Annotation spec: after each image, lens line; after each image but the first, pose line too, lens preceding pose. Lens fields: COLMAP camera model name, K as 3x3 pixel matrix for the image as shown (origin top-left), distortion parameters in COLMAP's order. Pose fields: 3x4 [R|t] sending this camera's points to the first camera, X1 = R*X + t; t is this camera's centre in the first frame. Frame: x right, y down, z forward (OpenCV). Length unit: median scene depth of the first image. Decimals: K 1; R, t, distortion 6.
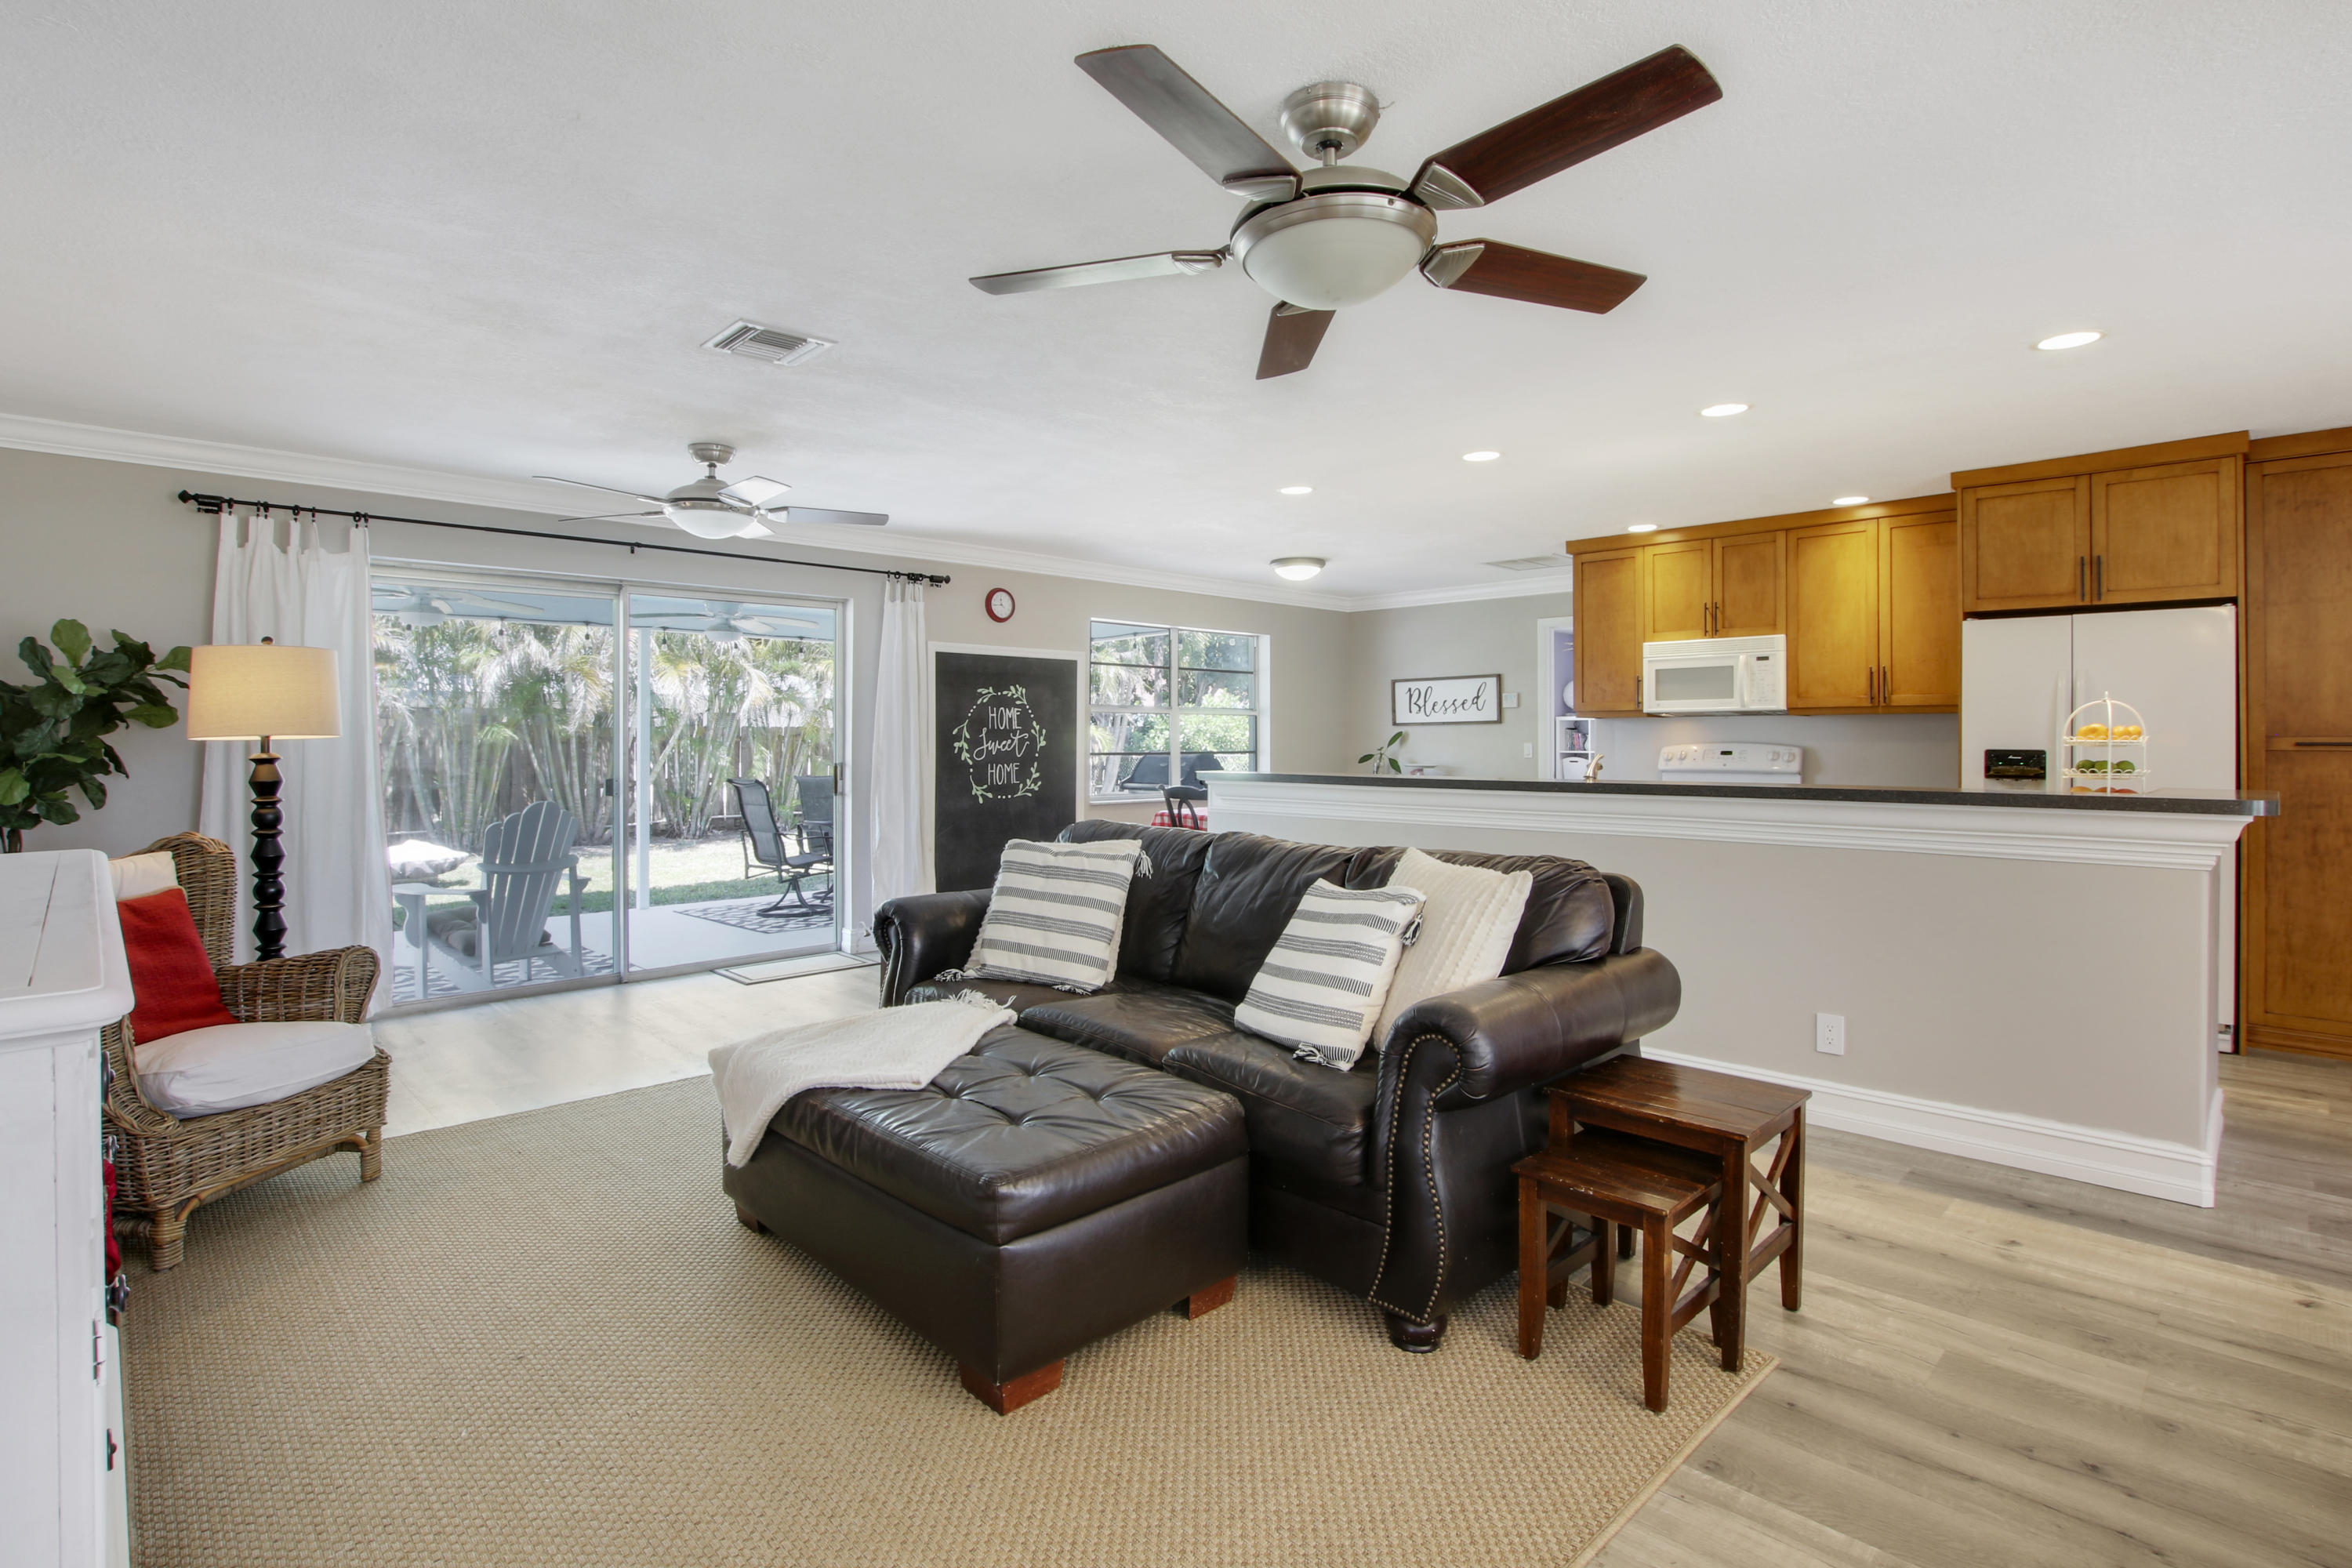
lens RADIAL K [[1136.5, 0, 1159.7], [0, 1136.5, 731.0], [0, 0, 1]] dist [-0.059659, 0.016175]
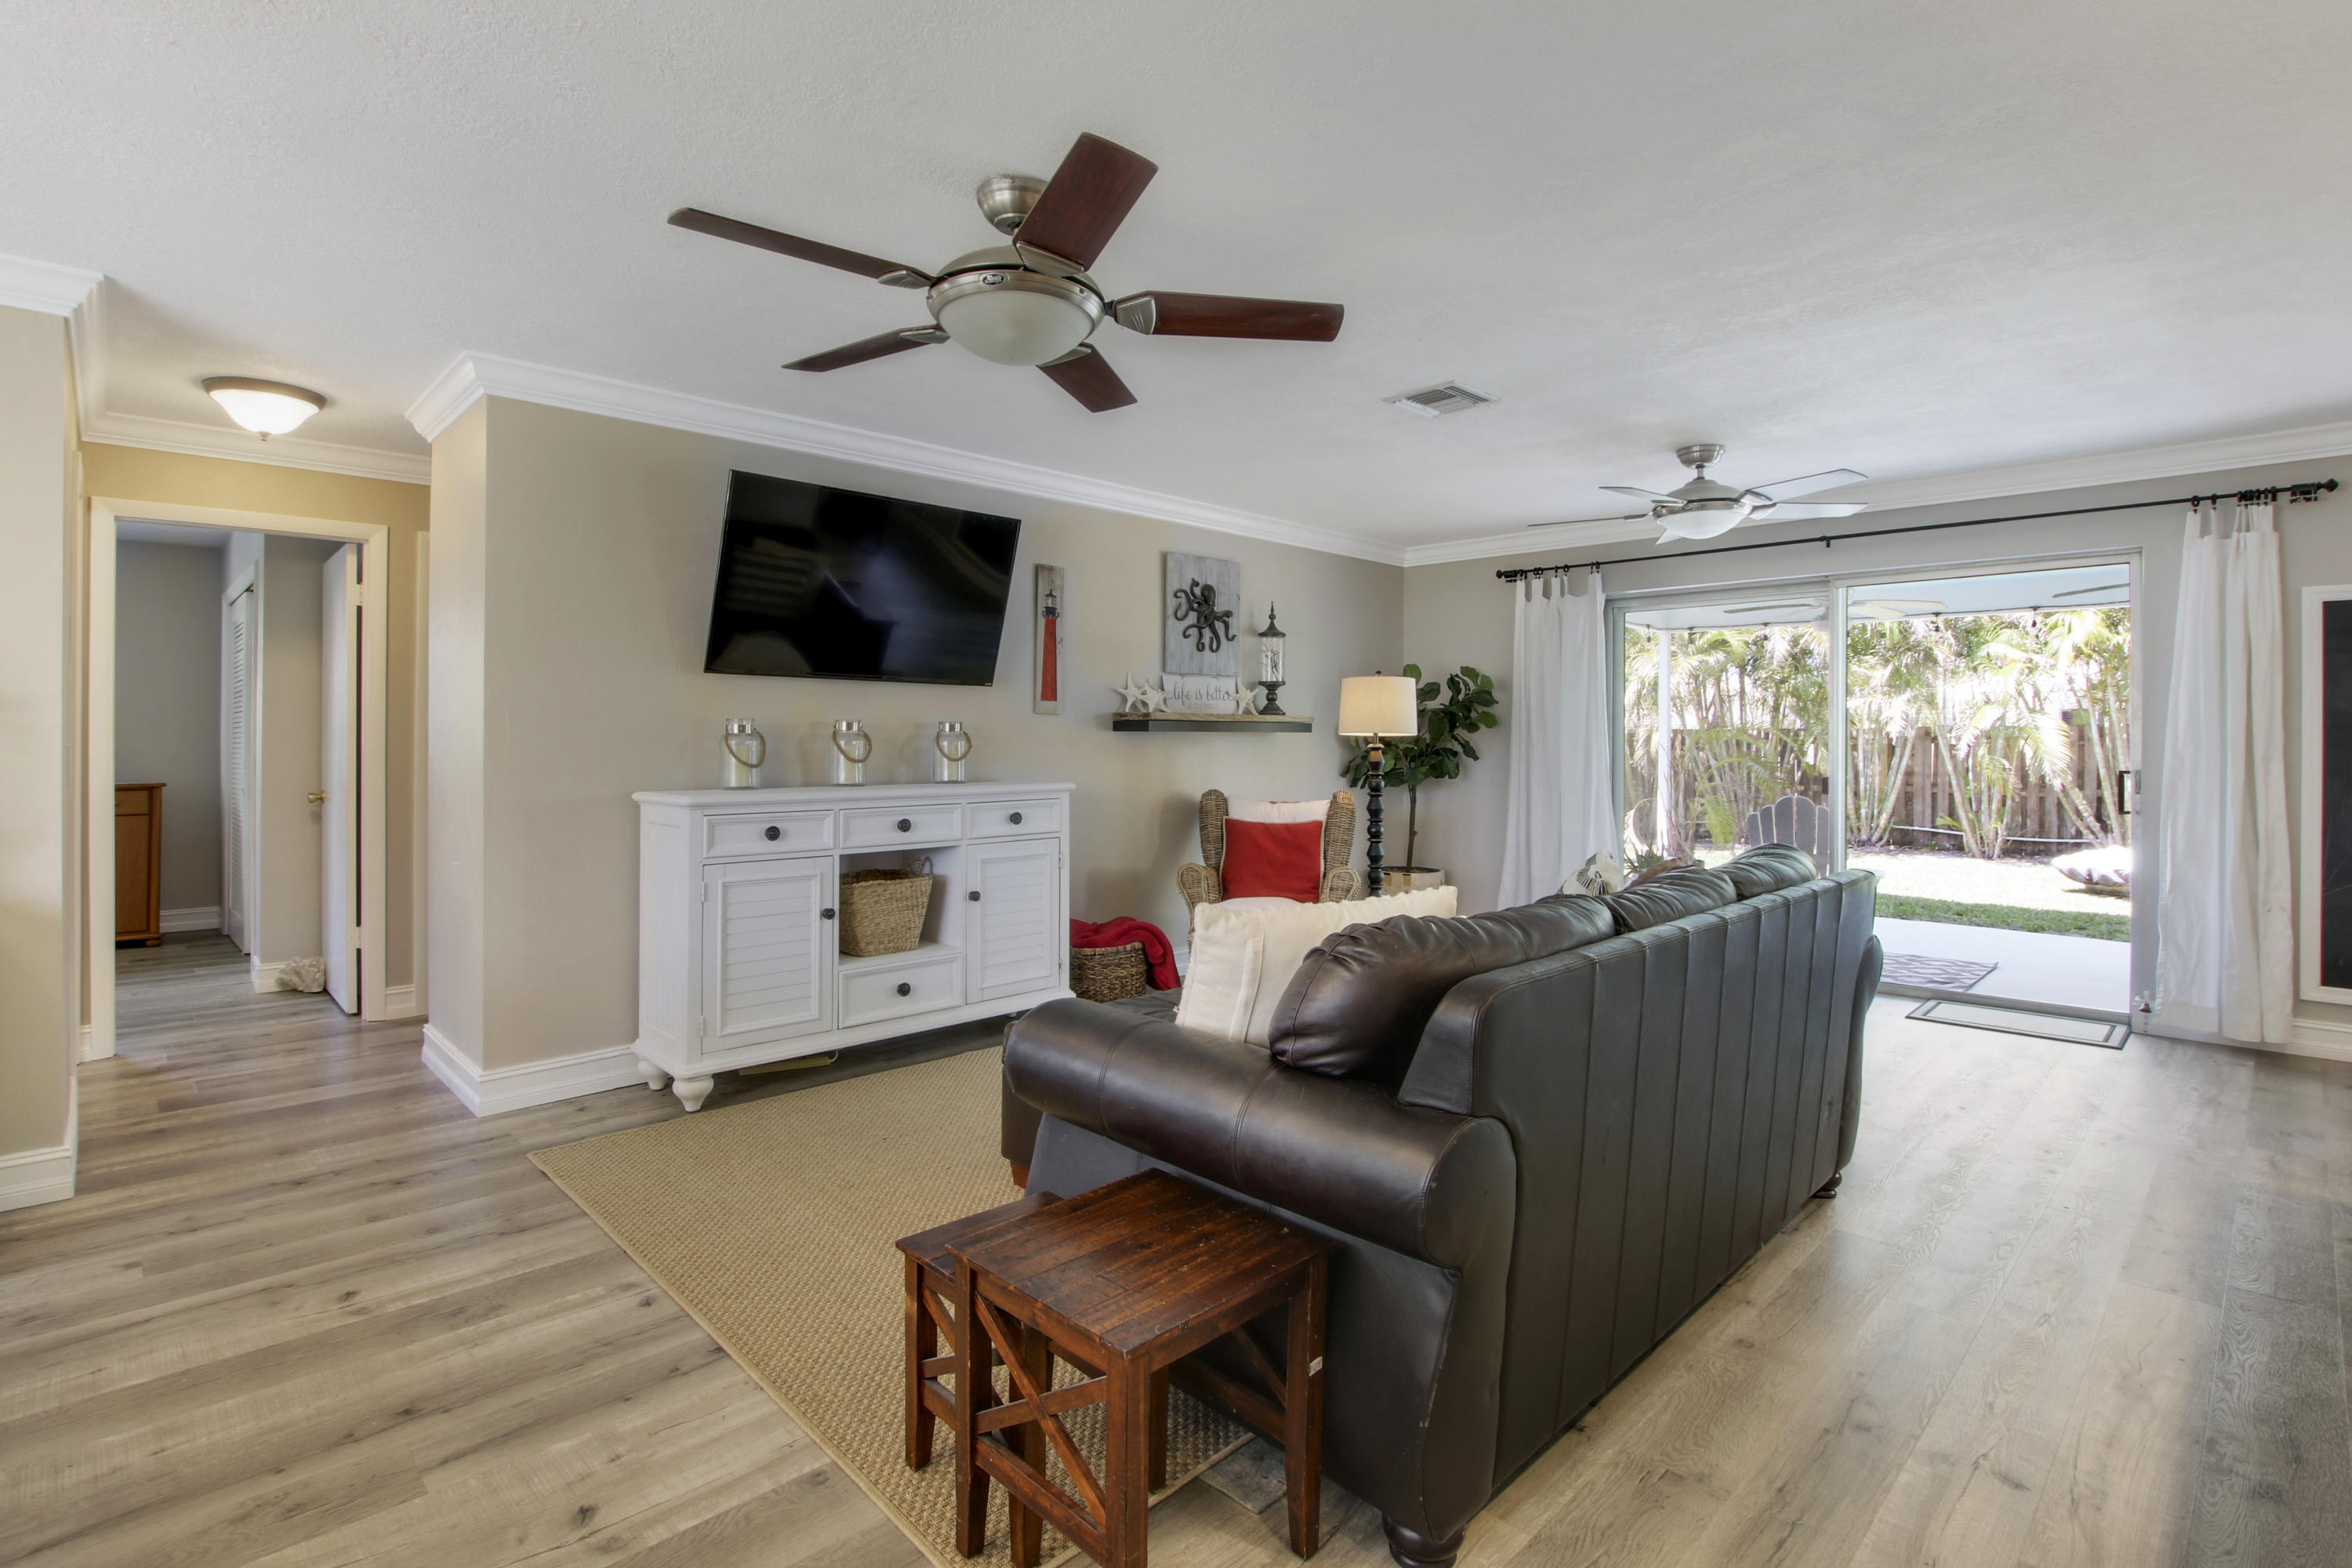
lens RADIAL K [[1135.2, 0, 1192.8], [0, 1135.2, 709.6], [0, 0, 1]] dist [-0.029205, 0.005239]
pose [[0.014879, -0.023168, -0.999621, 0.610554], [0.002859, 0.999728, -0.023128, 0.004295], [0.999885, -0.002514, 0.014941, 0.532377]]
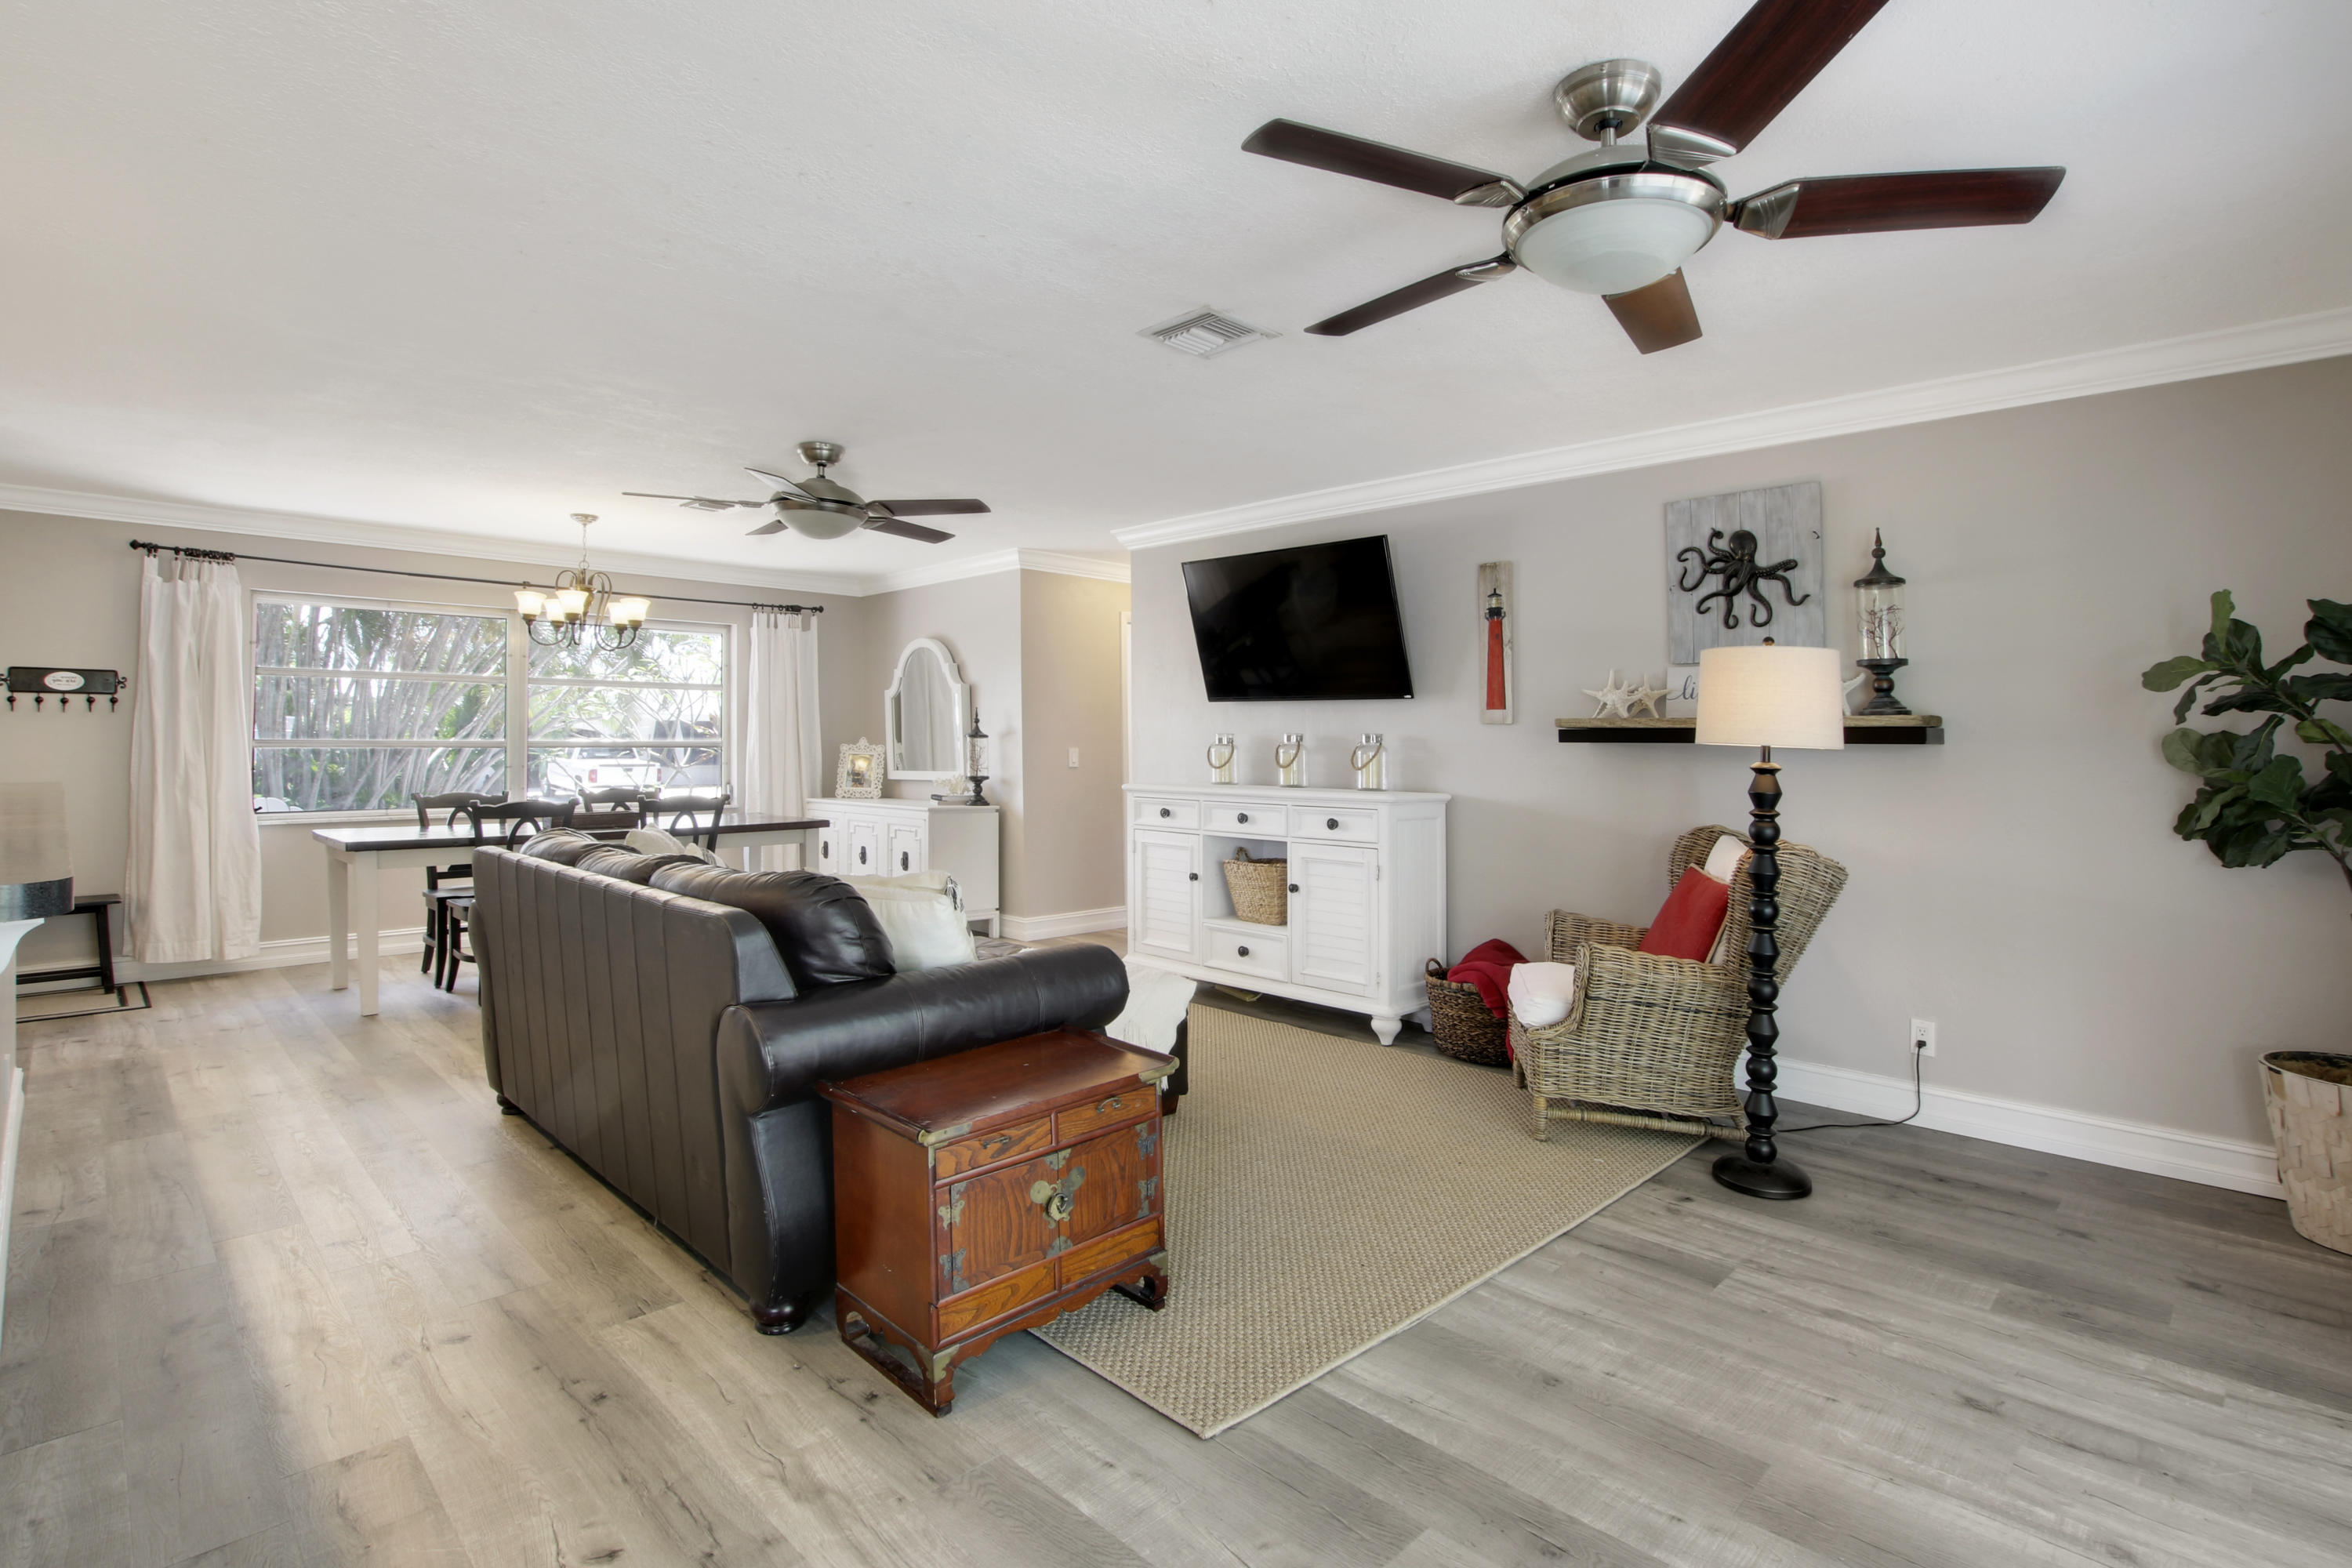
lens RADIAL K [[1135.2, 0, 1192.8], [0, 1135.2, 709.6], [0, 0, 1]] dist [-0.029205, 0.005239]
pose [[-0.999612, -0.007460, -0.026838, -0.225275], [-0.006526, 0.999376, -0.034714, 0.006993], [0.027081, -0.034526, -0.999037, 1.444444]]
